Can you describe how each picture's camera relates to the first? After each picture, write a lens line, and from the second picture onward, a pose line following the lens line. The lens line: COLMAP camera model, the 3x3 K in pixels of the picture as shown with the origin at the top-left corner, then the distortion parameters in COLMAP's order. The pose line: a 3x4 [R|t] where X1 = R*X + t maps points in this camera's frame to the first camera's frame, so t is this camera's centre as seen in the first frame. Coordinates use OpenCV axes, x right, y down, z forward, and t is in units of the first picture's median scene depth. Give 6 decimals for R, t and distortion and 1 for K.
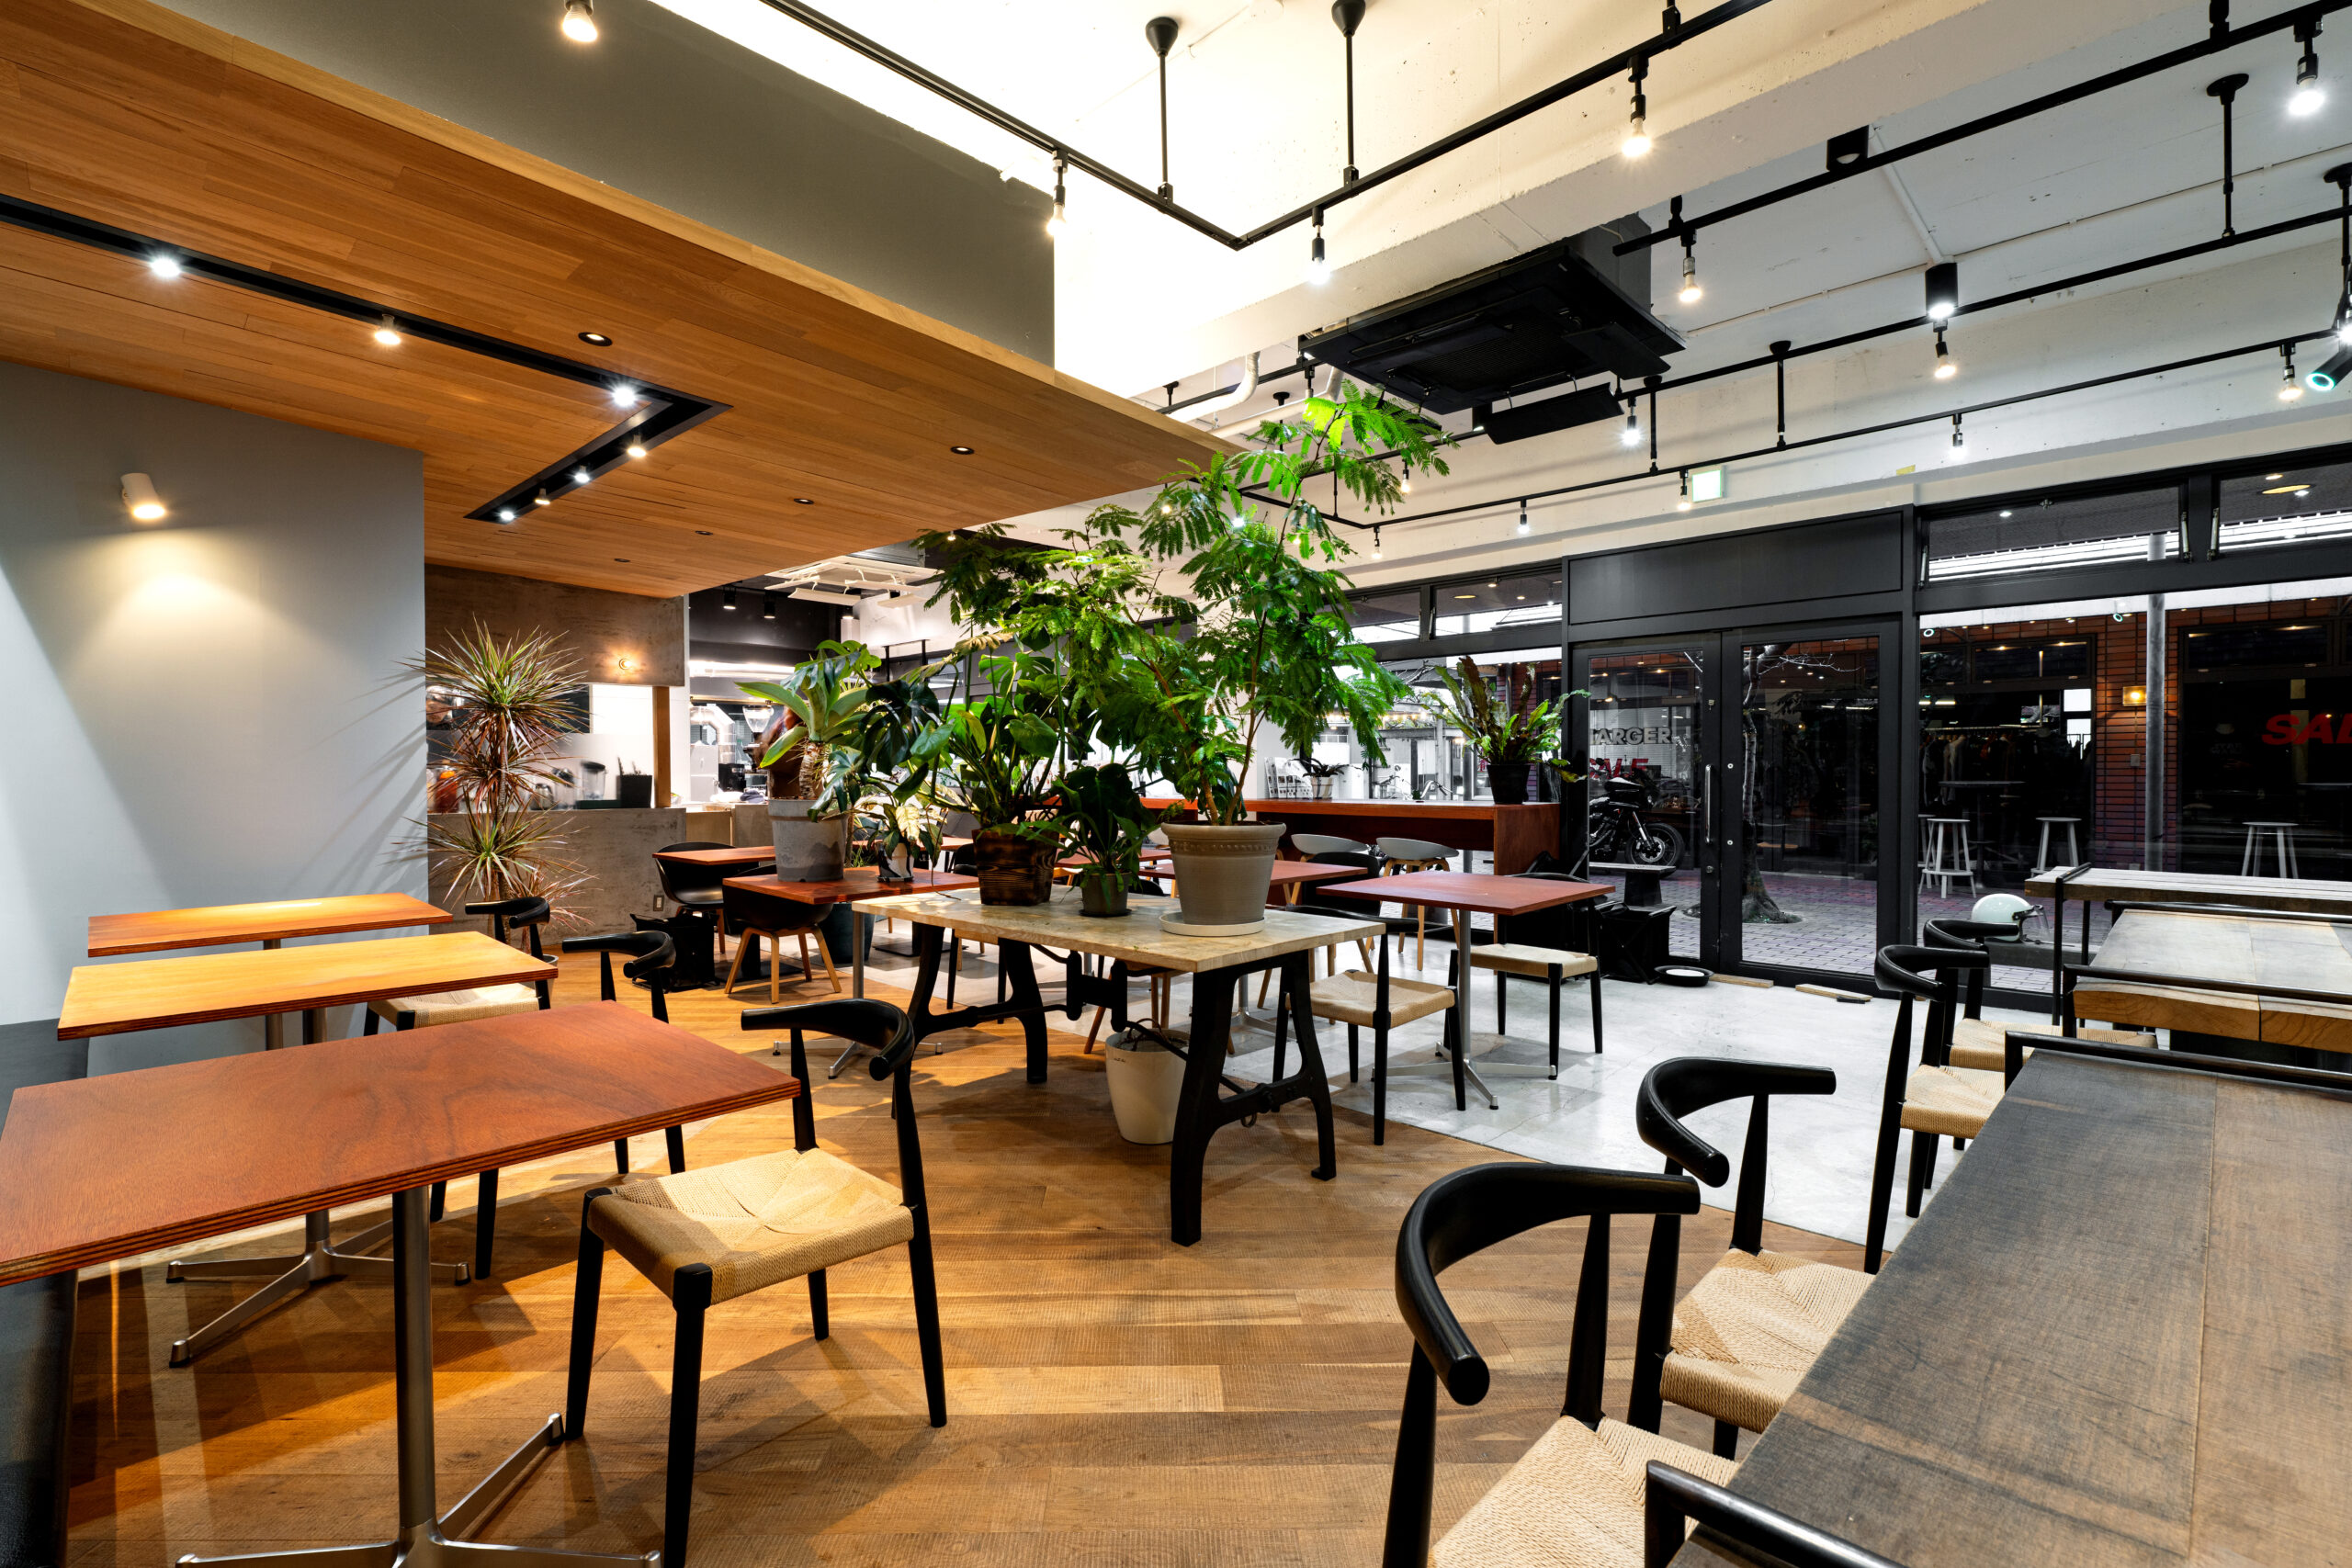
lens RADIAL K [[1052.0, 0, 1176.0], [0, 1052.0, 784.0], [0, 0, 1]] dist [-0.000356, -0.000029]
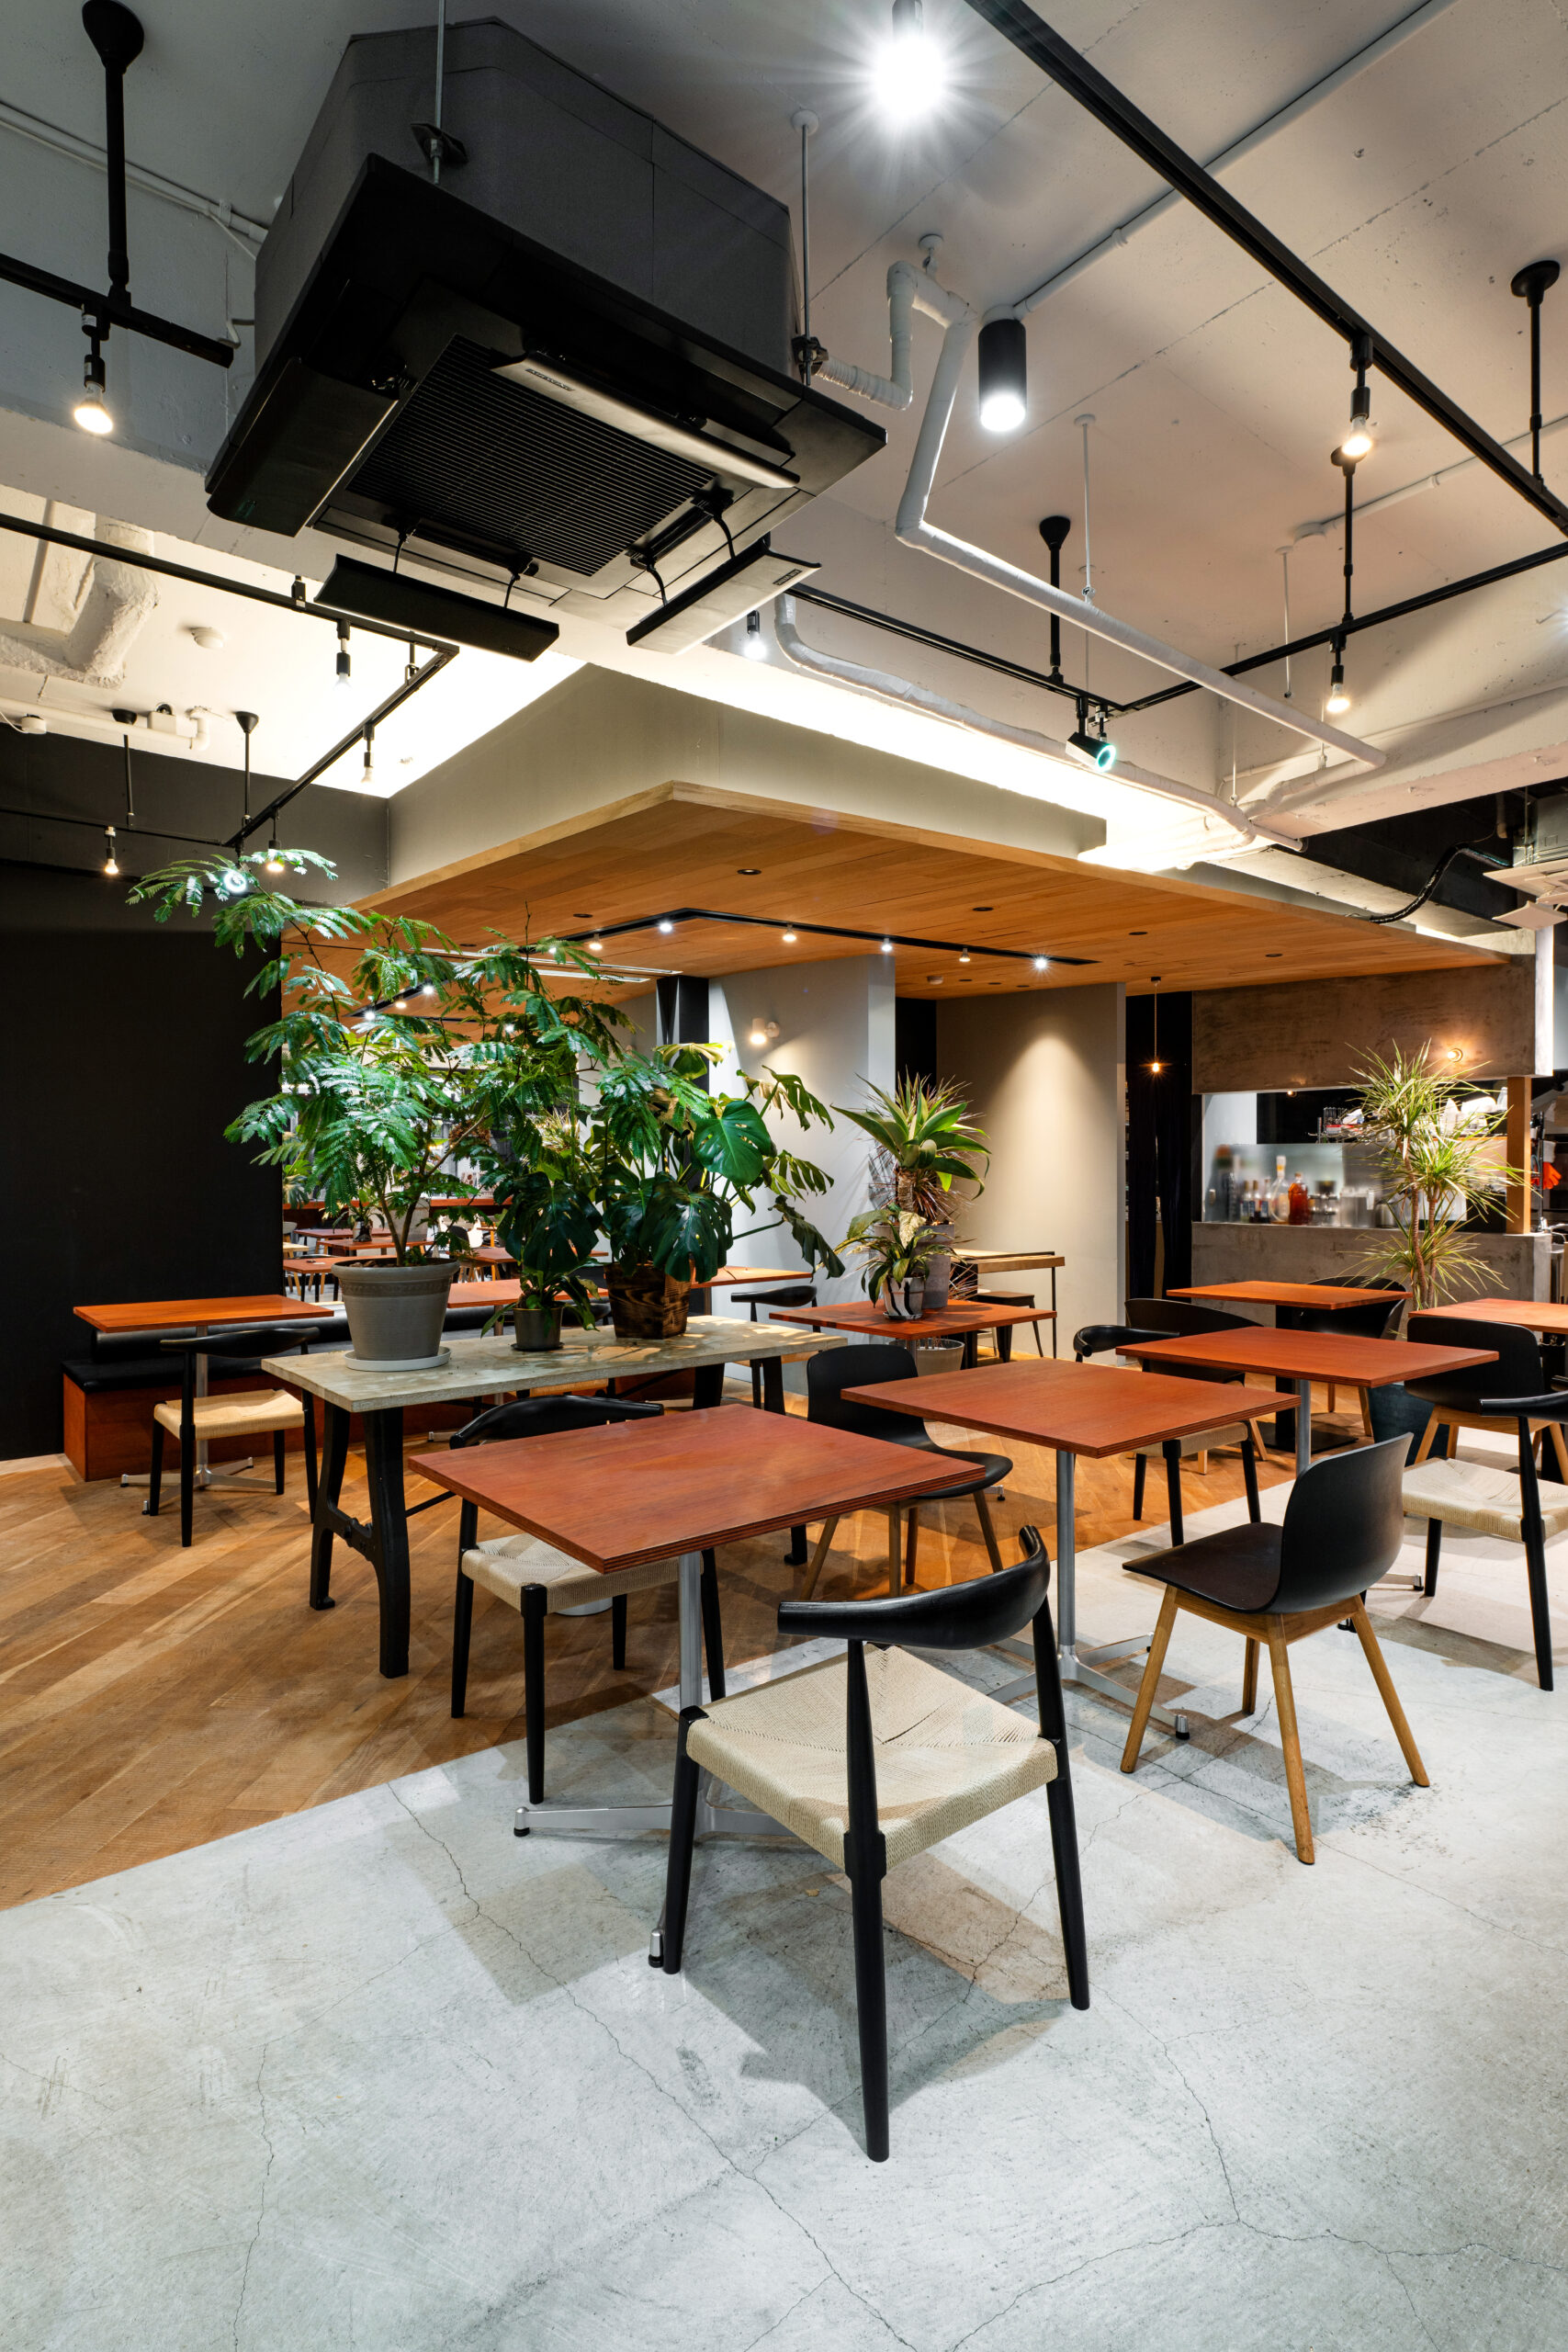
lens RADIAL K [[1176.8, 0, 784.0], [0, 1176.8, 1176.0], [0, 0, 1]] dist [-0.002178, 0.000060]
pose [[-0.127367, 0.014574, -0.991749, 1.437024], [-0.012241, 0.999793, 0.016265, -0.090622], [0.991780, 0.014212, -0.127162, 1.927380]]
